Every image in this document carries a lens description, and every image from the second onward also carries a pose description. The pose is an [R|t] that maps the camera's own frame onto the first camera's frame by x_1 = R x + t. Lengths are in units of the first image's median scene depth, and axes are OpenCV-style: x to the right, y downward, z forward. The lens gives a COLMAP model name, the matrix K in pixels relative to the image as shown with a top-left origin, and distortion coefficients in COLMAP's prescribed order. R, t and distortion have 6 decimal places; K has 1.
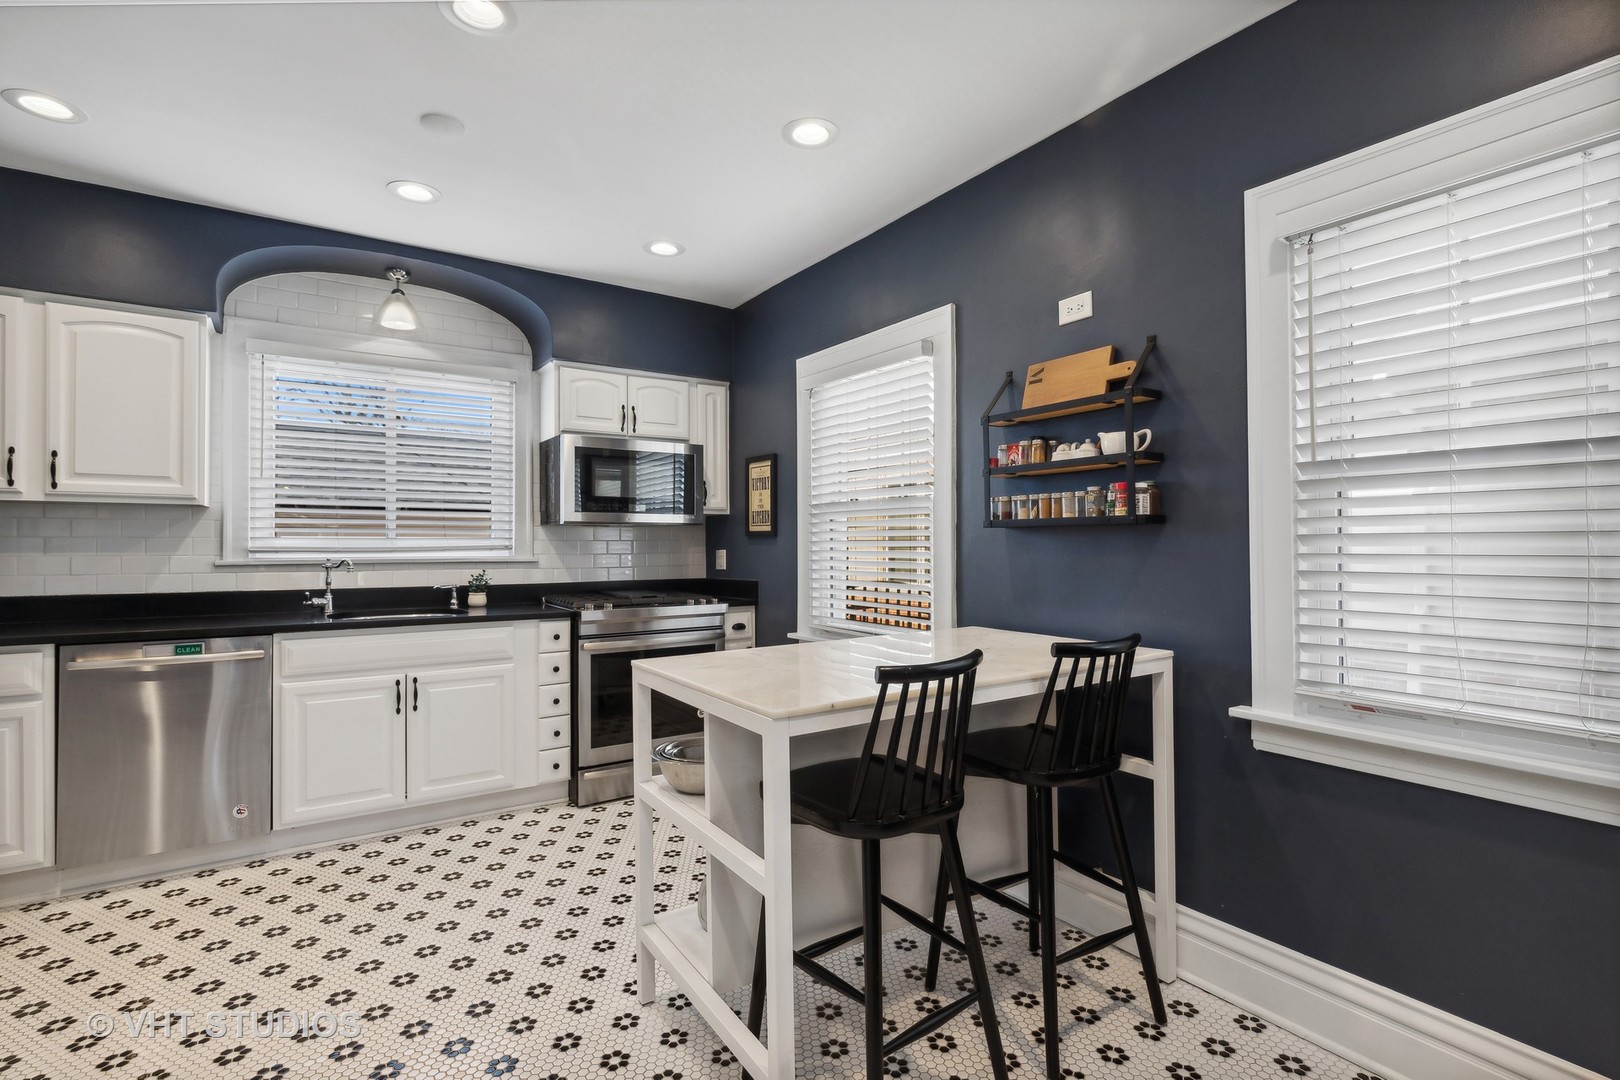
lens RADIAL K [[766.8, 0, 806.7], [0, 766.8, 541.2], [0, 0, 1]] dist [0.001177, 0.000222]
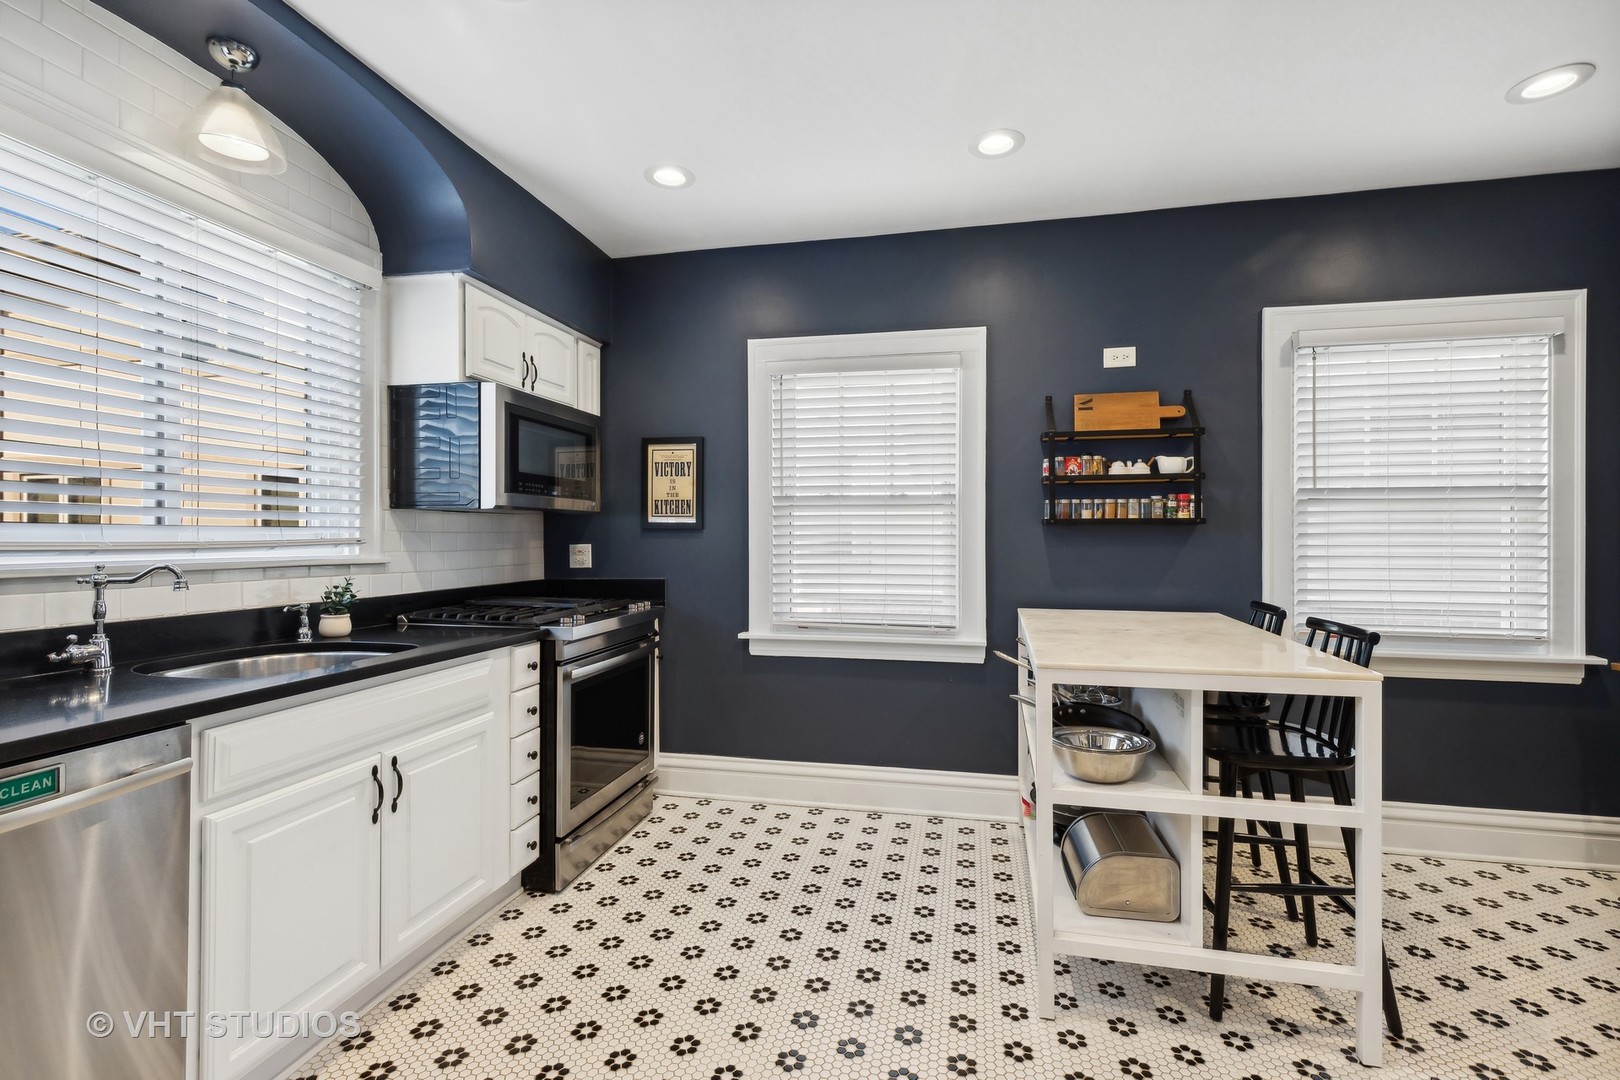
lens RADIAL K [[742.0, 0, 811.7], [0, 742.0, 538.6], [0, 0, 1]] dist [0.006939, 0.000362]
pose [[0.716081, 0.001911, 0.698014, -0.634039], [-0.006193, 0.999974, 0.003616, 0.001407], [-0.697989, -0.006912, 0.716075, 0.323668]]
